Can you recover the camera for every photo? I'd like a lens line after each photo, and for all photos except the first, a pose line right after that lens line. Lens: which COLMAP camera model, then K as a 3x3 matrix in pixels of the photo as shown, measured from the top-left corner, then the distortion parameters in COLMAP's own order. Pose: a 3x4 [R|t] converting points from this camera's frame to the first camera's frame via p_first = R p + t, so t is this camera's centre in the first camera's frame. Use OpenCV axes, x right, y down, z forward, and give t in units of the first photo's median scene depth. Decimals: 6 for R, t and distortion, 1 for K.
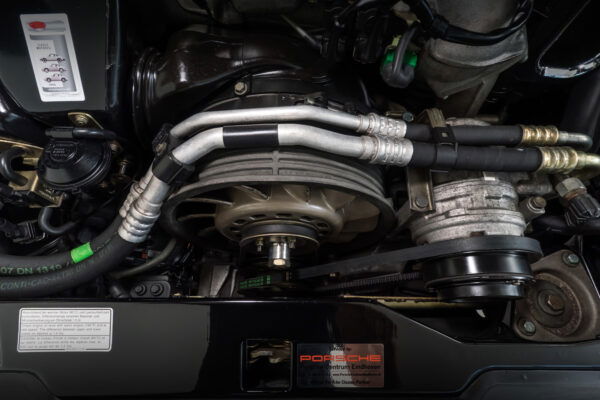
lens RADIAL K [[308.6, 0, 297.4], [0, 308.6, 207.2], [0, 0, 1]] dist [0.001657, 0.000636]
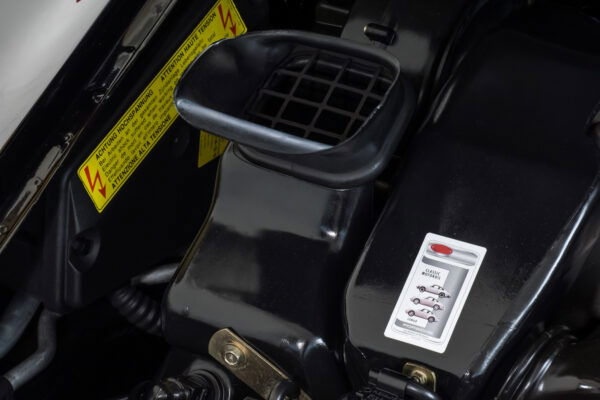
lens RADIAL K [[1993.2, 0, 300.3], [0, 1993.2, 199.6], [0, 0, 1]] dist [-0.247264, 0.000000]
pose [[0.857007, 0.267683, -0.440324, 0.734374], [-0.484883, 0.708154, -0.513232, 1.574641], [0.174434, 0.653349, 0.736688, -2.142826]]
